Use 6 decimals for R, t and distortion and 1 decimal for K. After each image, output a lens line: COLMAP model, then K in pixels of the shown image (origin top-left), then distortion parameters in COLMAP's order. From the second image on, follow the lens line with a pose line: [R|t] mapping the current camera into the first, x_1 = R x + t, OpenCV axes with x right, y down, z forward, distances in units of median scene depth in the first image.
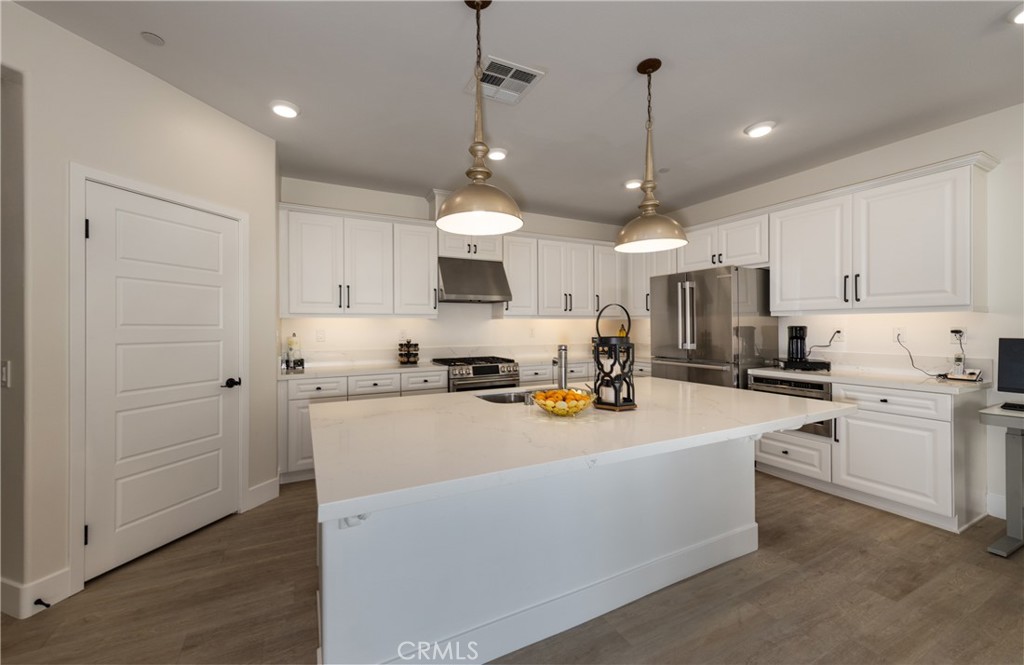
lens RADIAL K [[407.6, 0, 511.4], [0, 407.6, 343.7], [0, 0, 1]] dist [-0.002240, -0.000036]
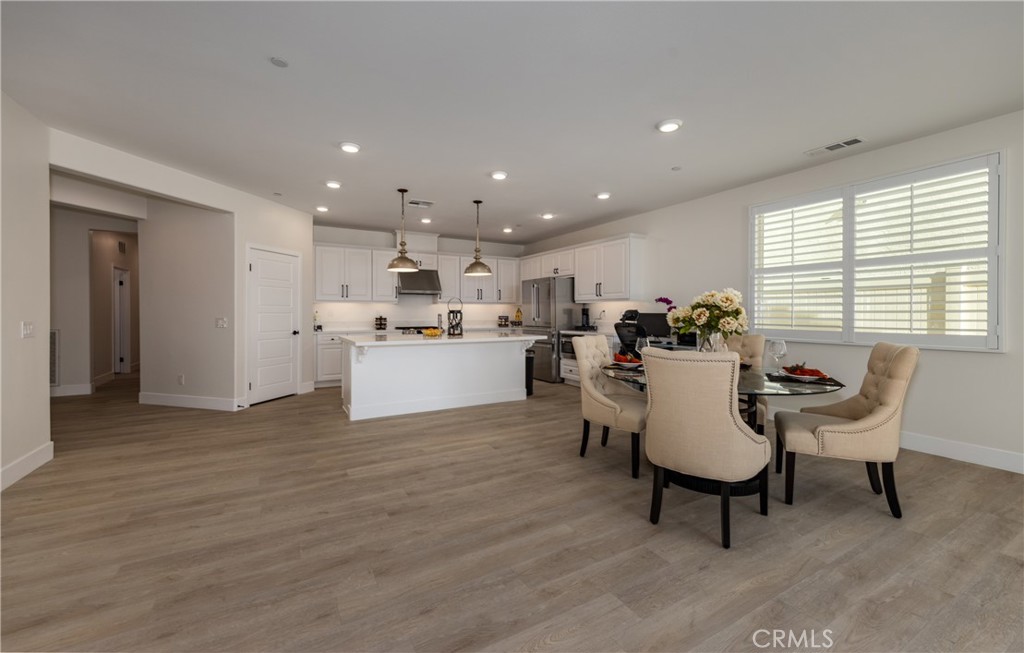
lens RADIAL K [[401.7, 0, 512.0], [0, 401.7, 326.5], [0, 0, 1]] dist [0.012585, -0.000024]
pose [[0.998375, 0.001089, 0.056973, 0.216856], [-0.000674, 0.999973, -0.007301, 0.050789], [-0.056979, 0.007251, 0.998349, -0.775629]]
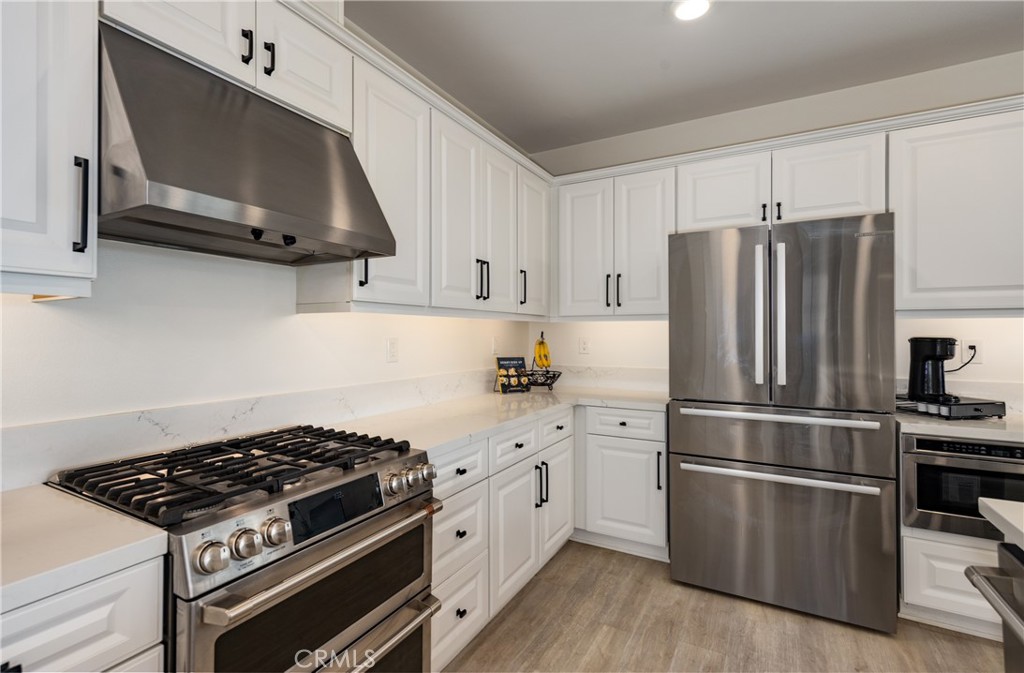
lens RADIAL K [[487.1, 0, 506.8], [0, 487.1, 326.4], [0, 0, 1]] dist [0.039873, -0.000101]
pose [[0.829779, 0.010692, 0.557989, -0.150823], [0.015476, 0.998991, -0.042156, -0.034811], [-0.557877, 0.043616, 0.828777, 0.674679]]
